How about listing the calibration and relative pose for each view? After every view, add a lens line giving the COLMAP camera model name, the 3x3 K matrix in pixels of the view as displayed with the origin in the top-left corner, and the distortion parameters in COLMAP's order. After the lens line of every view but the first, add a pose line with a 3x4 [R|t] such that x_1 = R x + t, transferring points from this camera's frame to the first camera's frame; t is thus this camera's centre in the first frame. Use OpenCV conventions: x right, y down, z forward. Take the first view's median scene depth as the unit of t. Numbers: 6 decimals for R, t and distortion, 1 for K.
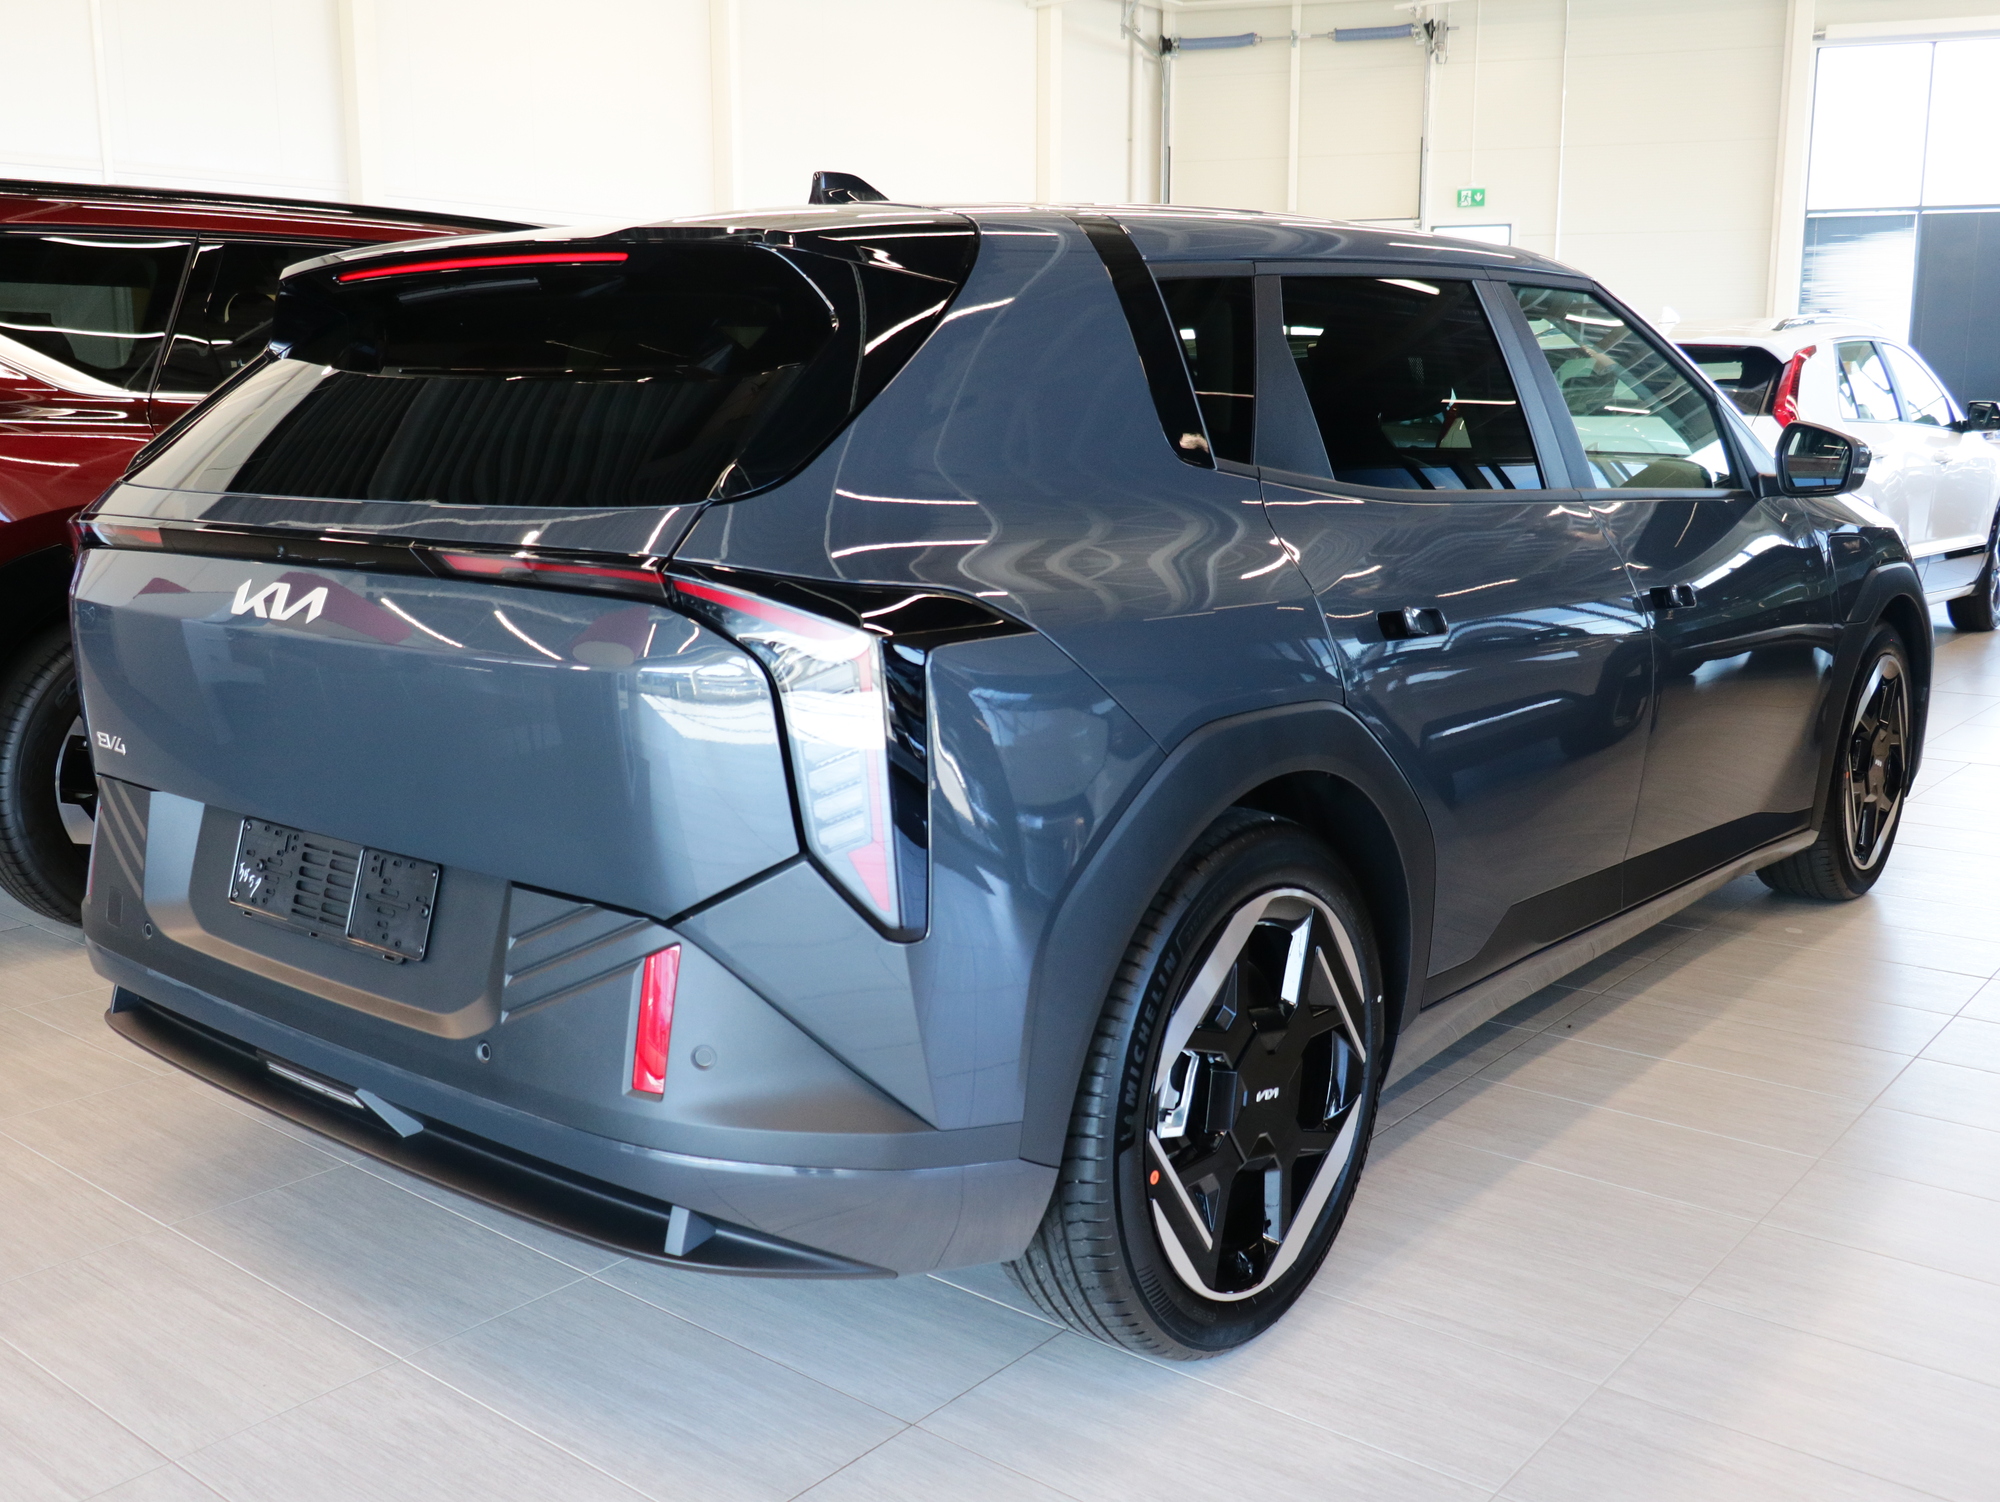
lens RADIAL K [[1876.0, 0, 1000.0], [0, 1876.0, 751.0], [0, 0, 1]] dist [-0.007450, 0.004412]
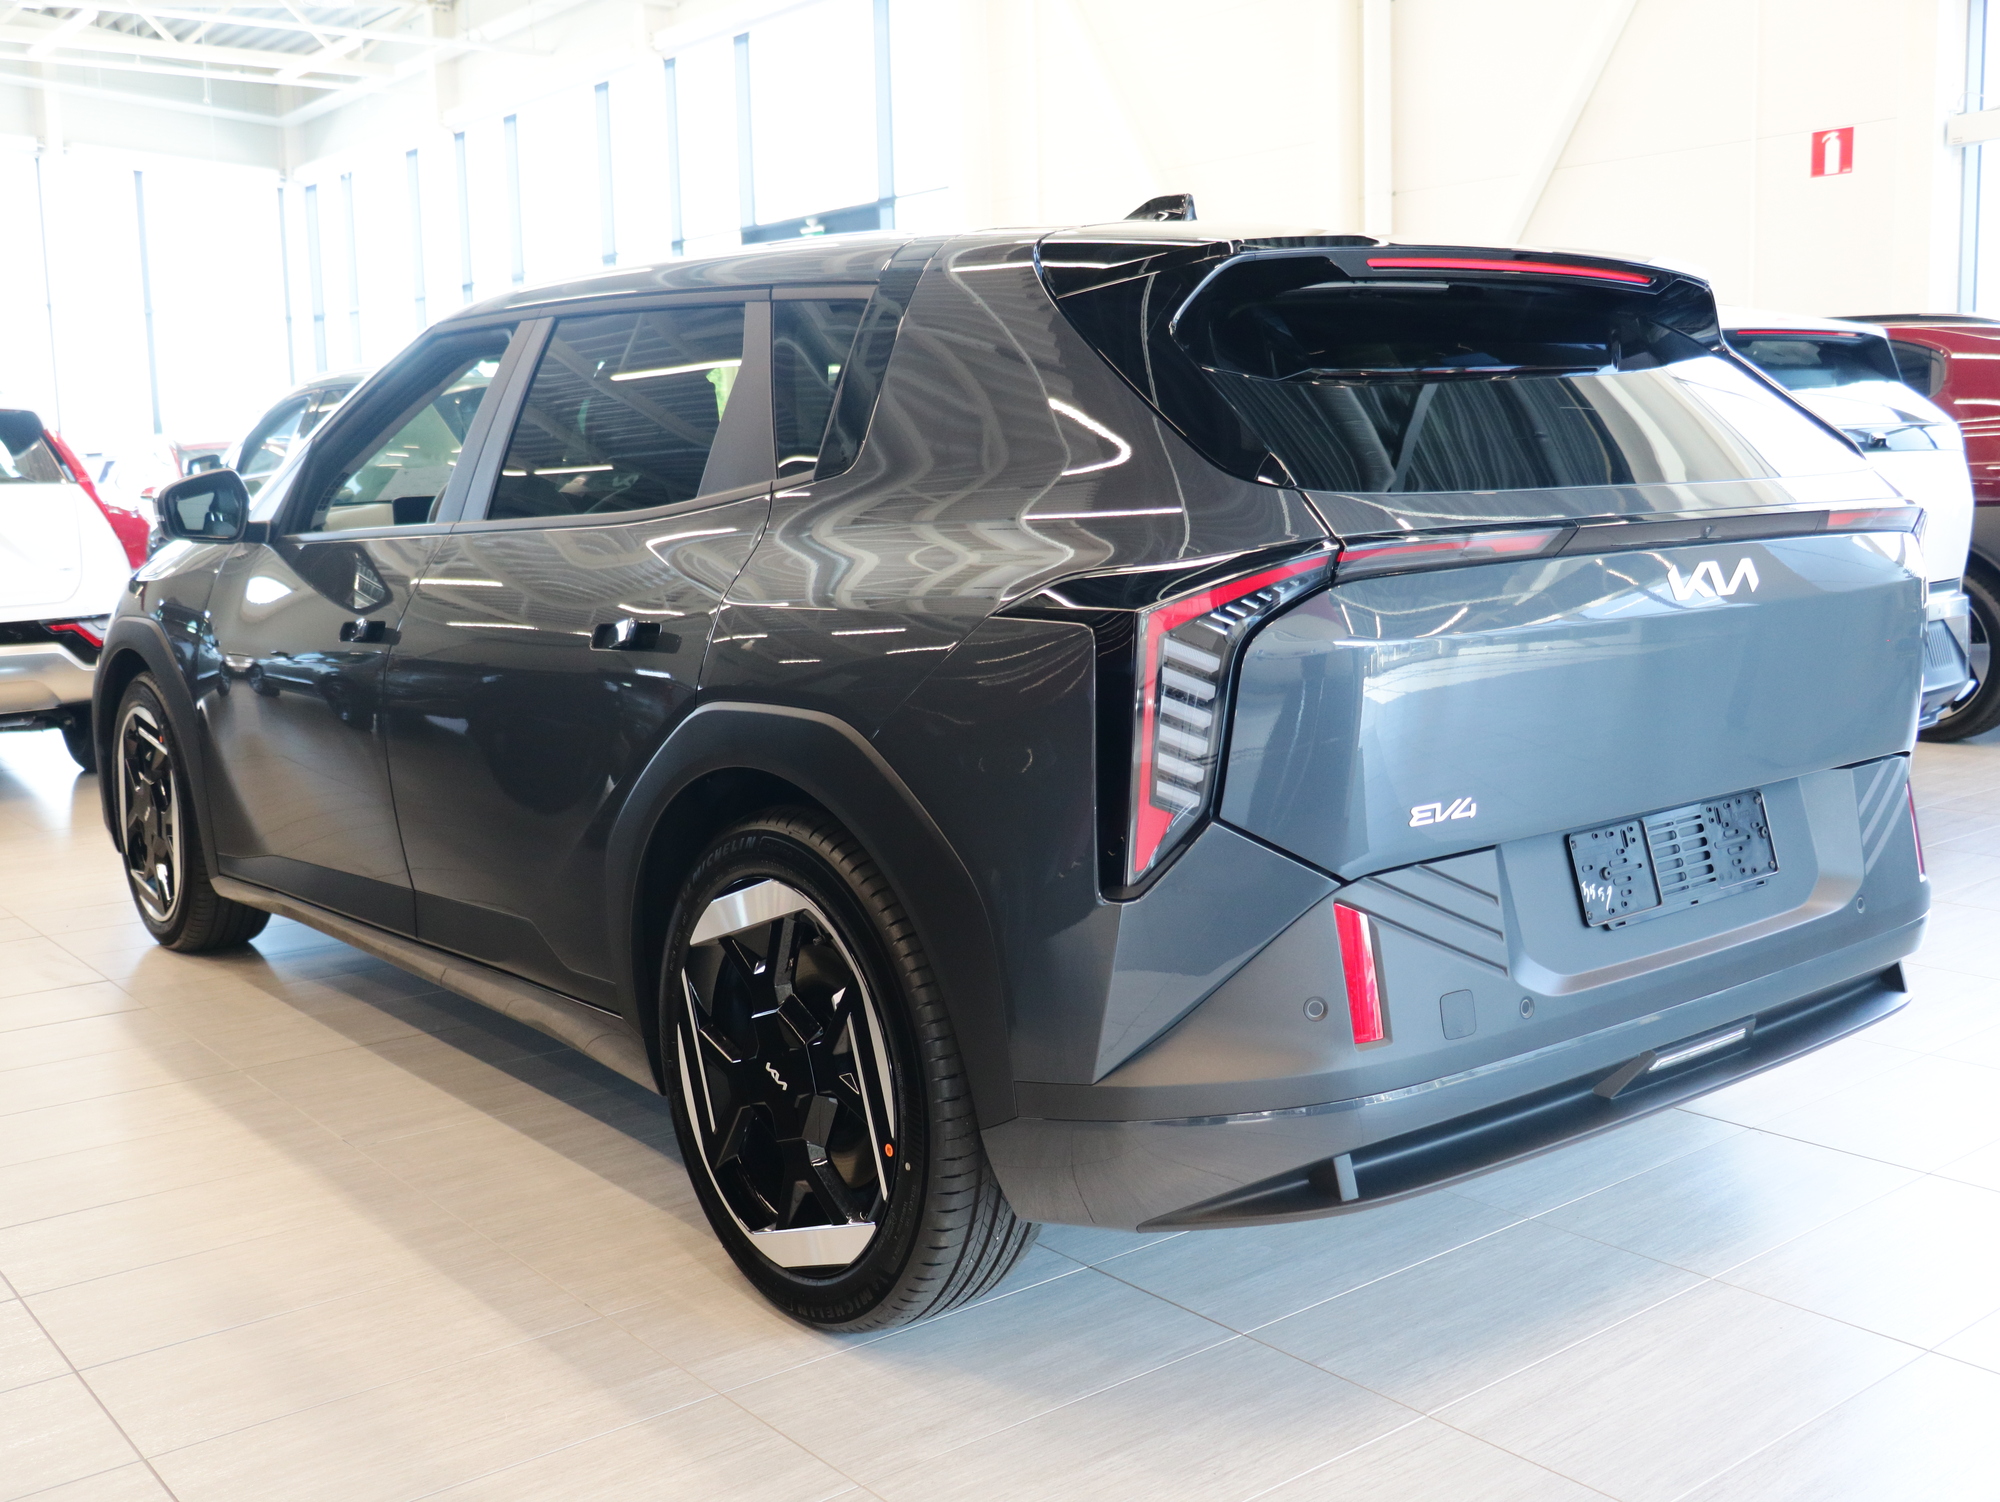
lens RADIAL K [[1980.0, 0, 1000.0], [0, 1980.0, 751.0], [0, 0, 1]] dist [-0.019590, -0.015510]
pose [[0.212947, -0.148493, 0.965714, -1.440982], [0.204852, 0.973202, 0.104473, -0.170324], [-0.955348, 0.175581, 0.237659, 1.058060]]
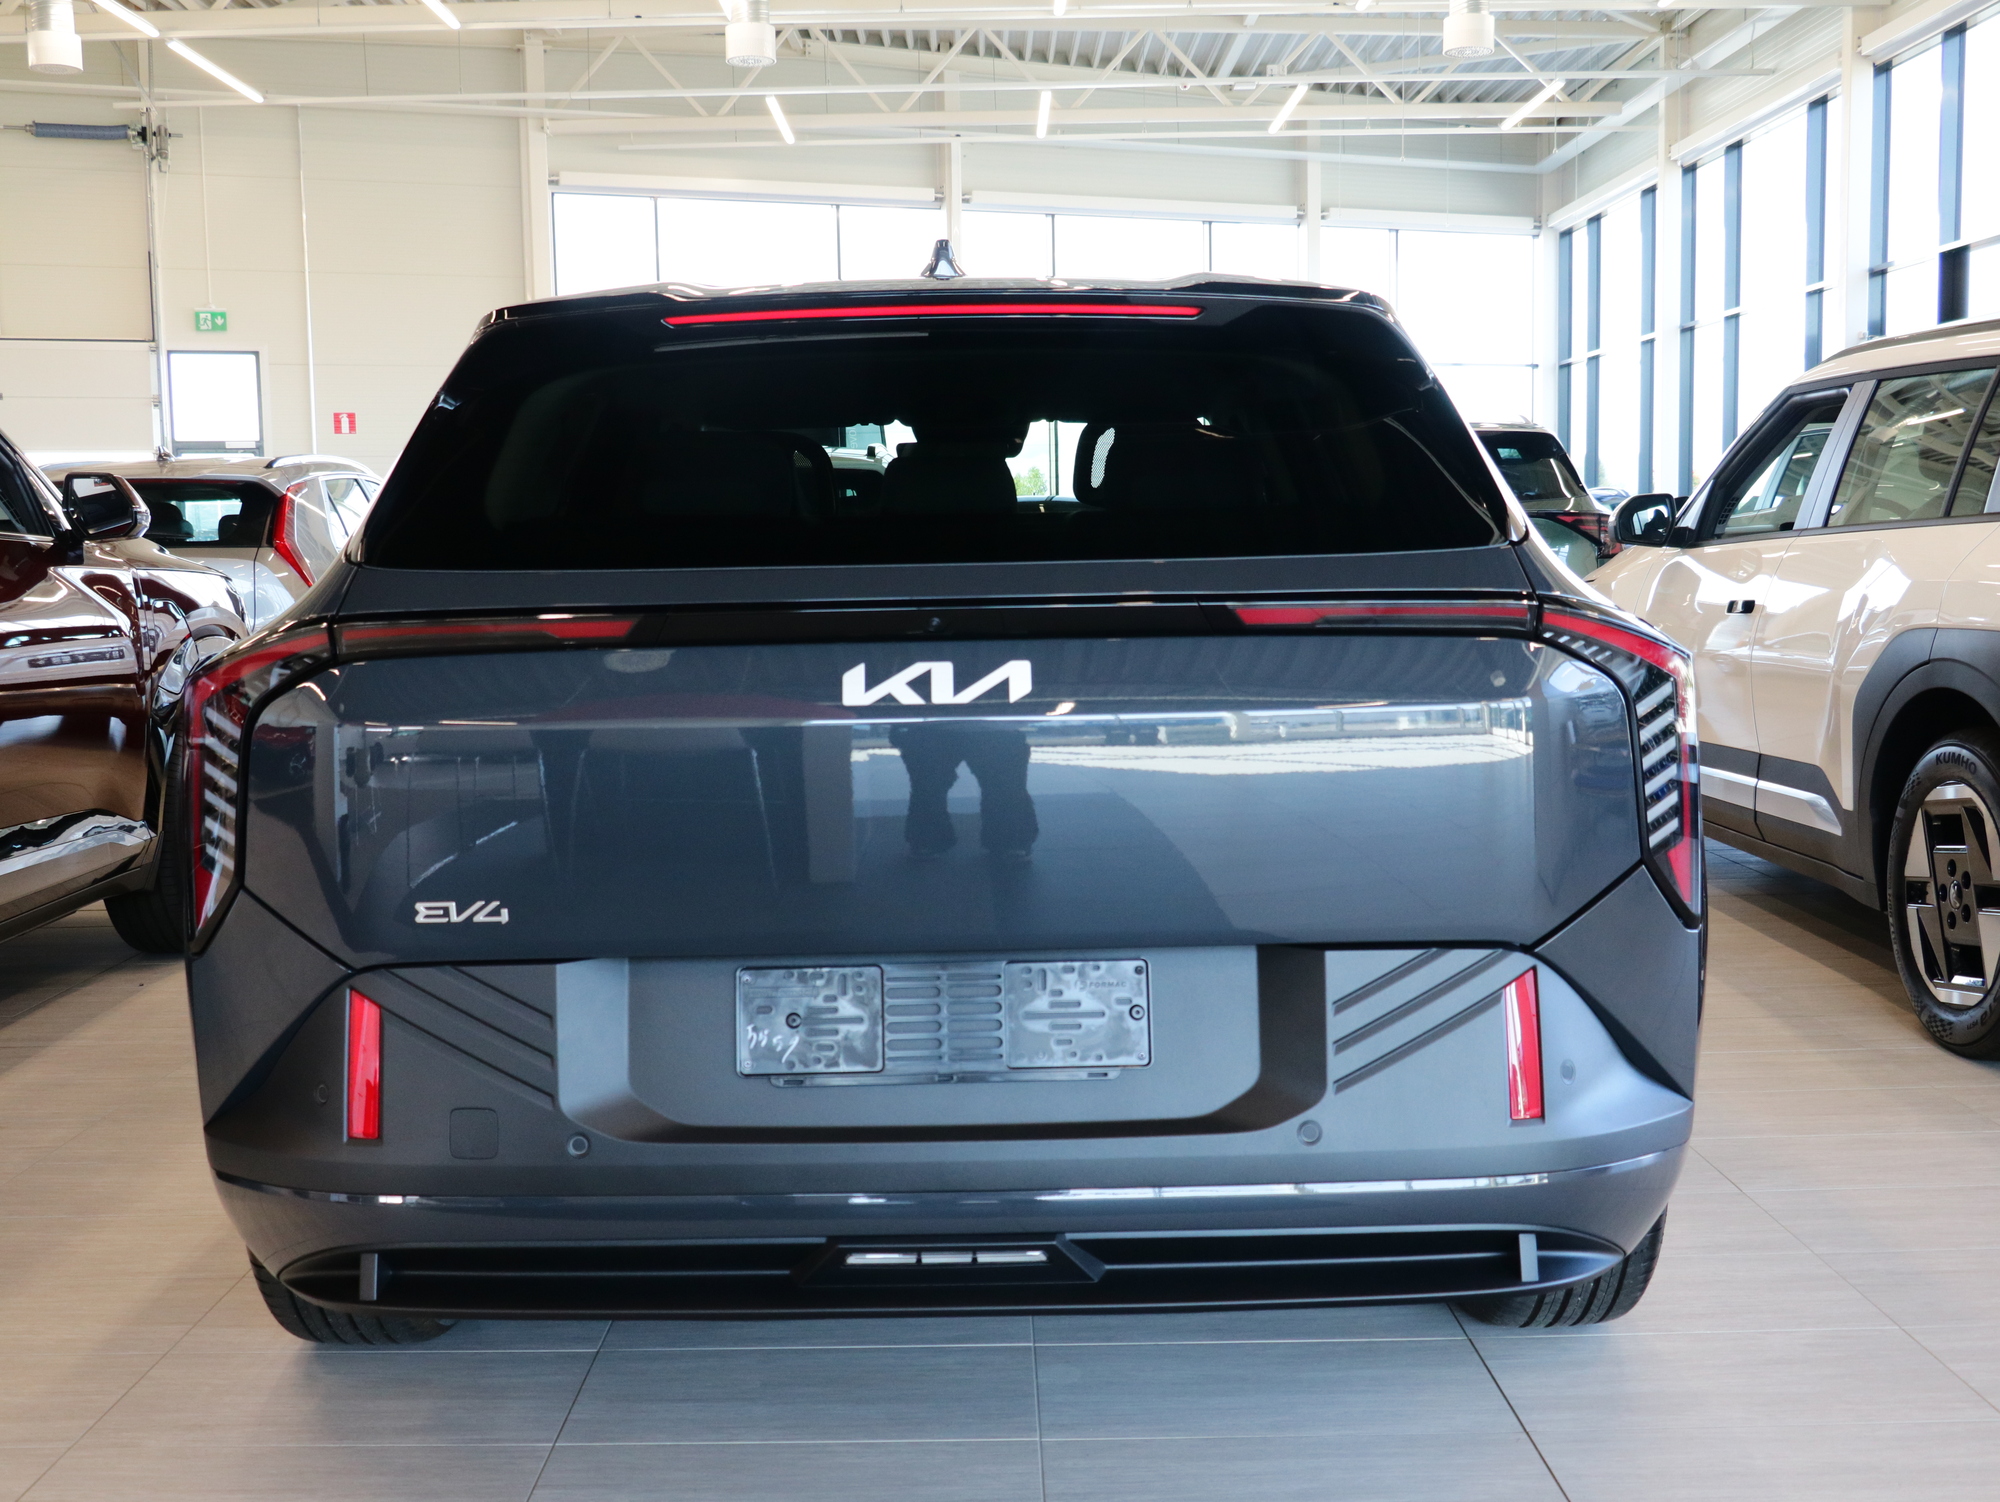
lens RADIAL K [[2054.1, 0, 1000.0], [0, 2054.1, 751.0], [0, 0, 1]] dist [-0.013565, 0.000421]
pose [[0.772493, -0.080088, 0.629952, -0.892226], [0.134809, 0.990086, -0.039439, -0.007874], [-0.620549, 0.115389, 0.775632, 0.239612]]
